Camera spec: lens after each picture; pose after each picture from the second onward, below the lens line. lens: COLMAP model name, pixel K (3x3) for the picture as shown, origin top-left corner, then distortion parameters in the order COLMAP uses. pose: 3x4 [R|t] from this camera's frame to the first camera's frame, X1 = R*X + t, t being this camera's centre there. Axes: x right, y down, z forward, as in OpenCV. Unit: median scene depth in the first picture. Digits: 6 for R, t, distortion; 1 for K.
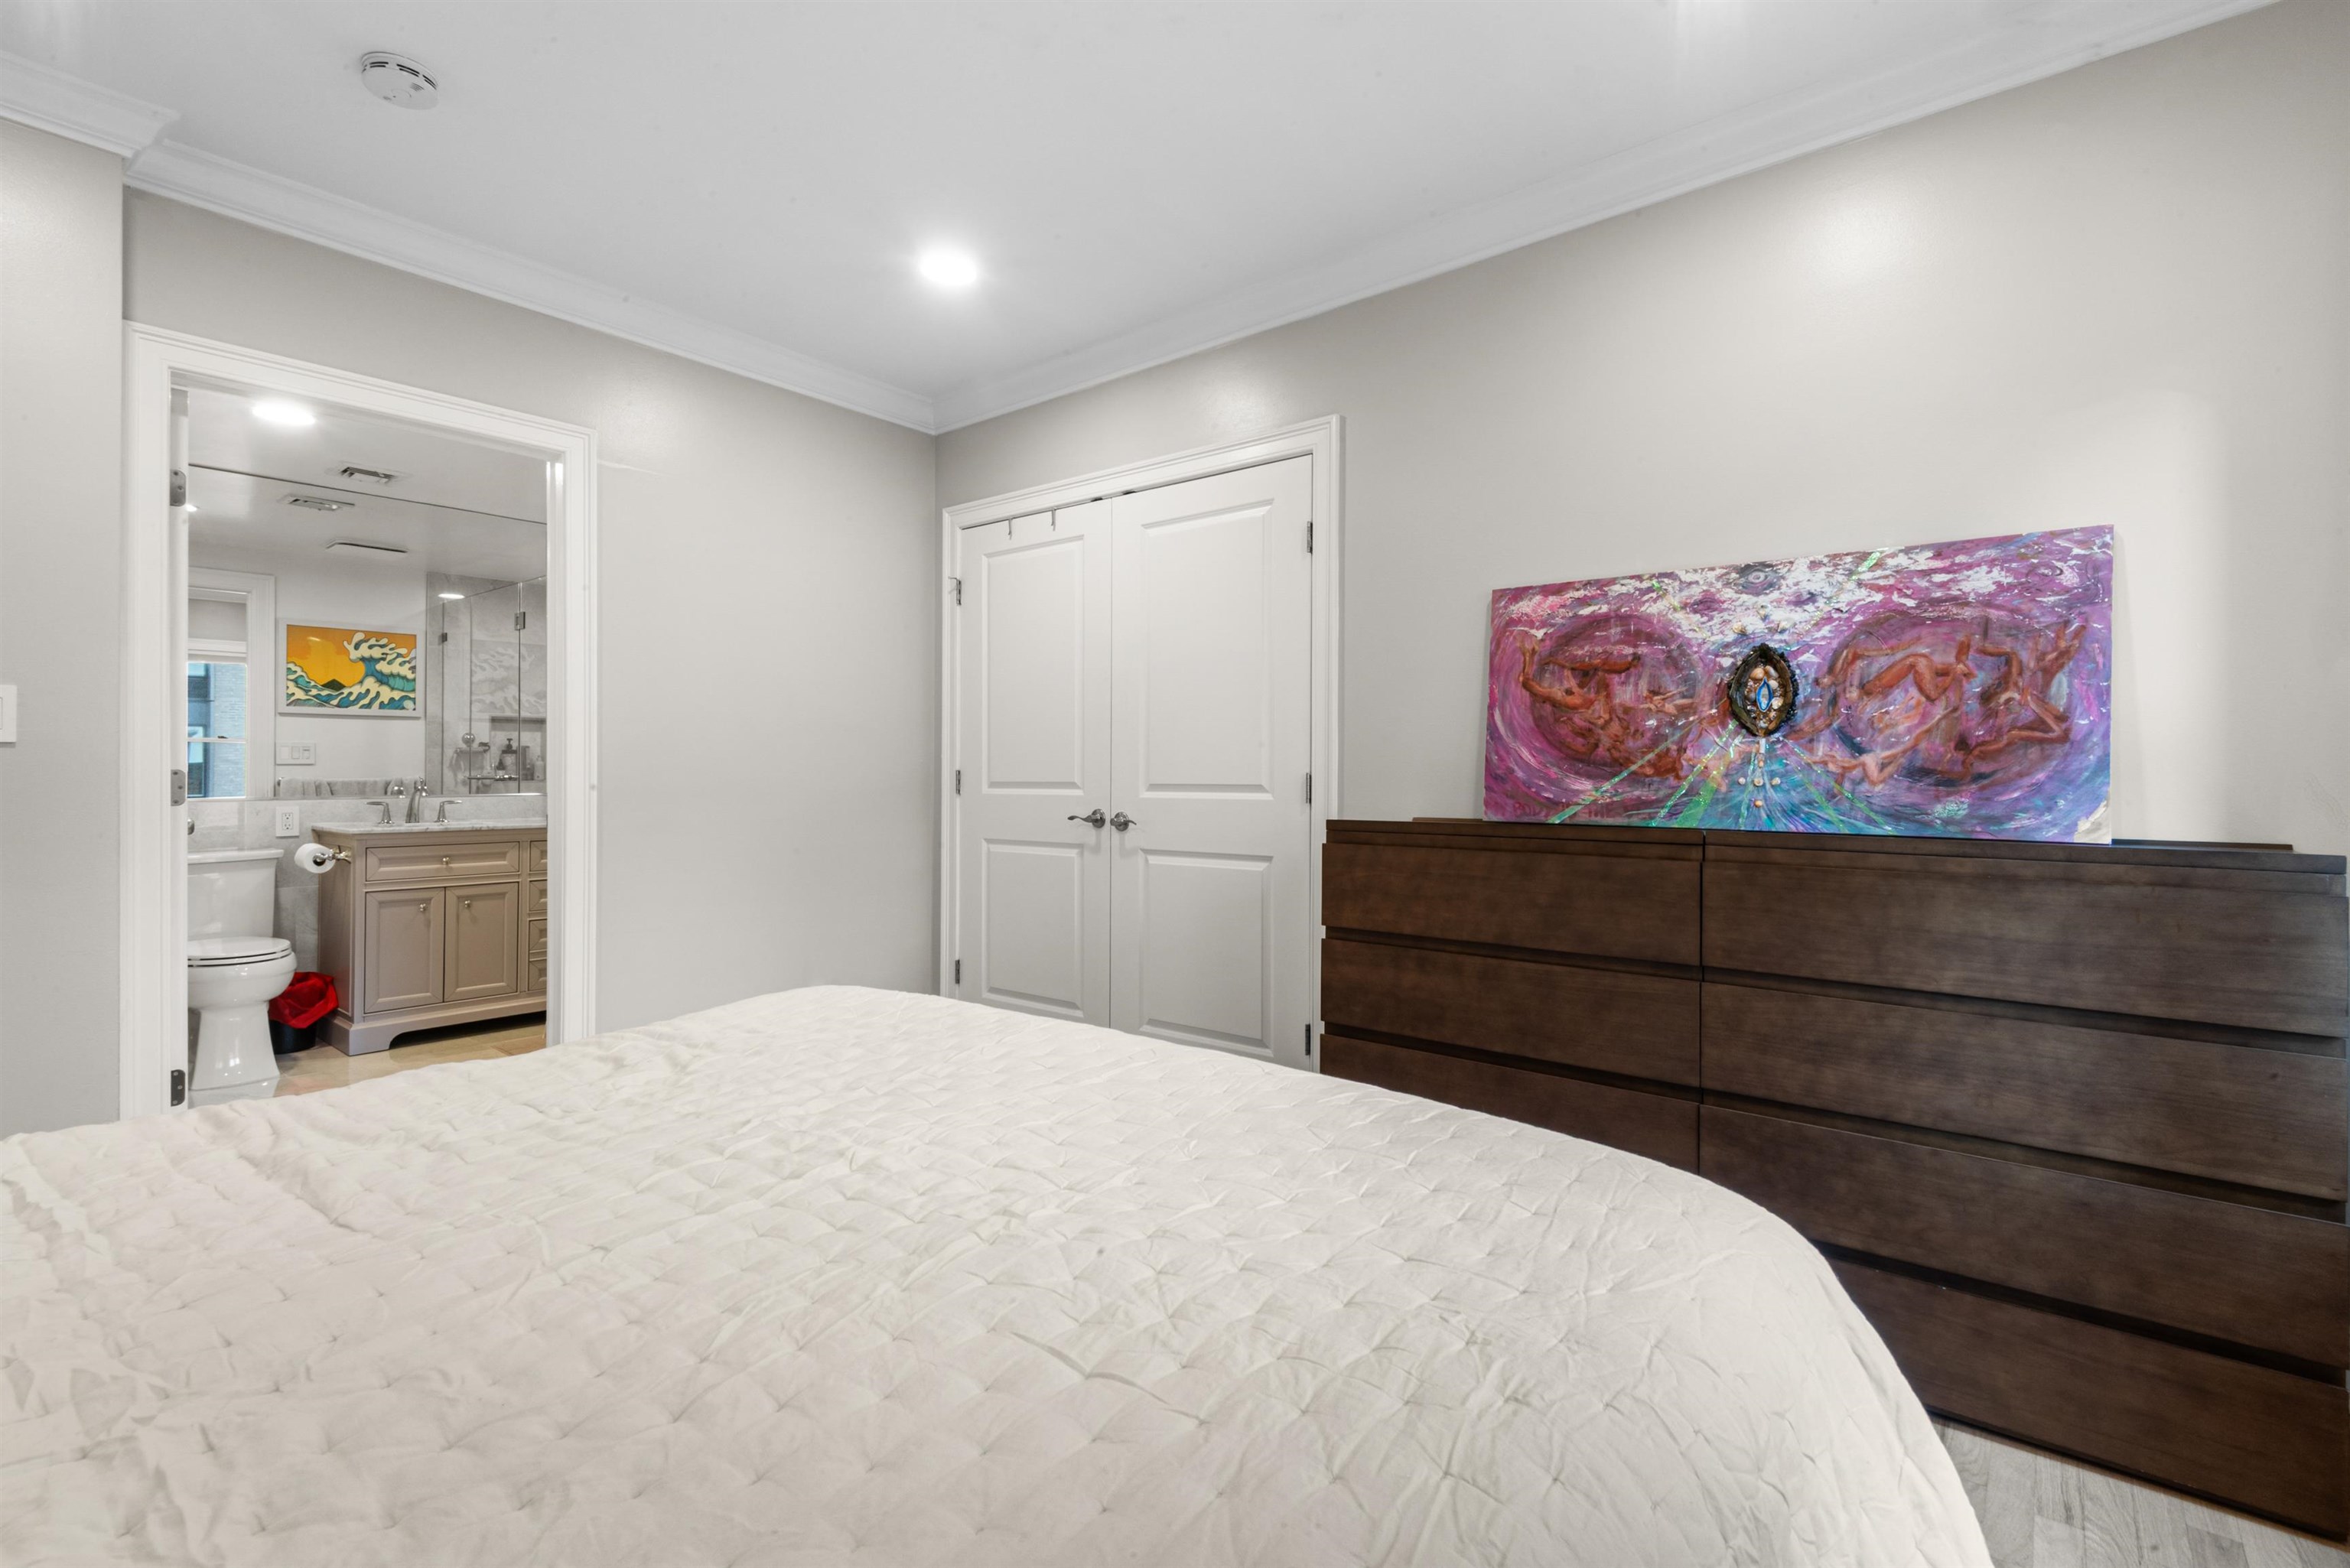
lens RADIAL K [[1067.7, 0, 1166.5], [0, 1067.7, 762.6], [0, 0, 1]] dist [0.028552, -0.016824]
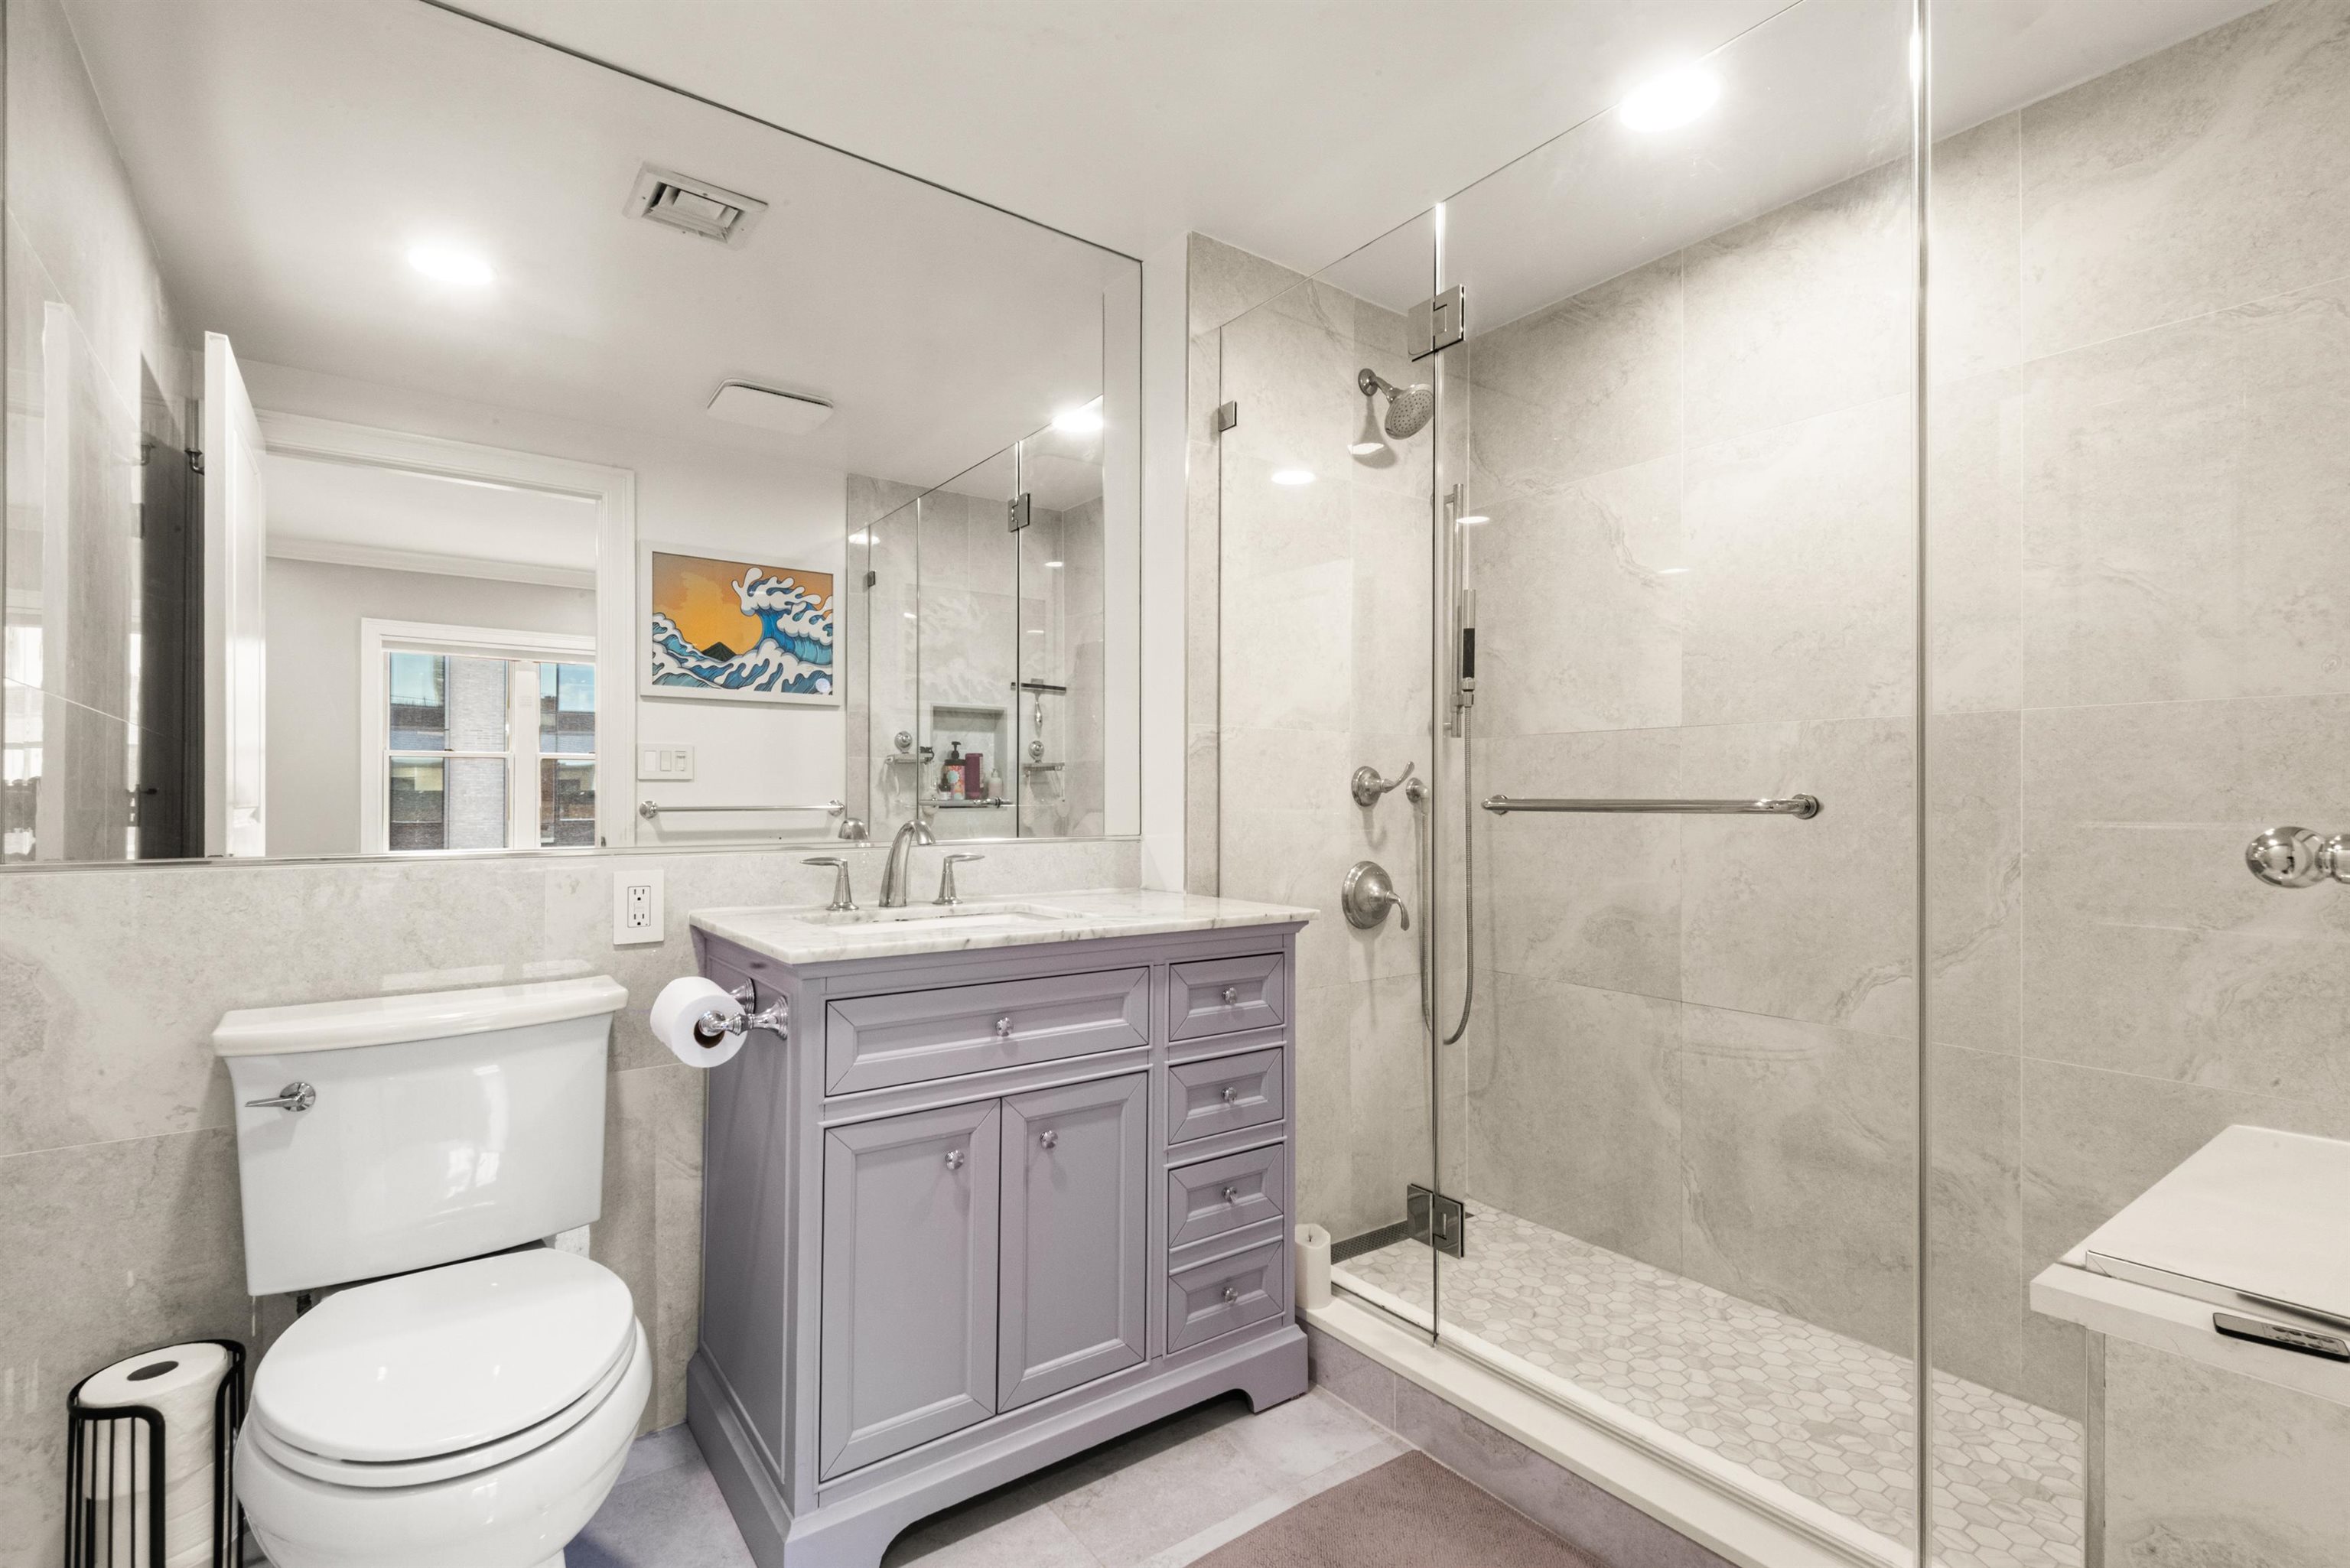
lens RADIAL K [[1067.7, 0, 1188.1], [0, 1067.7, 787.7], [0, 0, 1]] dist [0.028552, -0.016824]
pose [[0.973157, -0.000398, -0.230143, -0.544735], [-0.000433, 0.999994, -0.003558, 0.011449], [0.230143, 0.003563, 0.973150, 0.685723]]
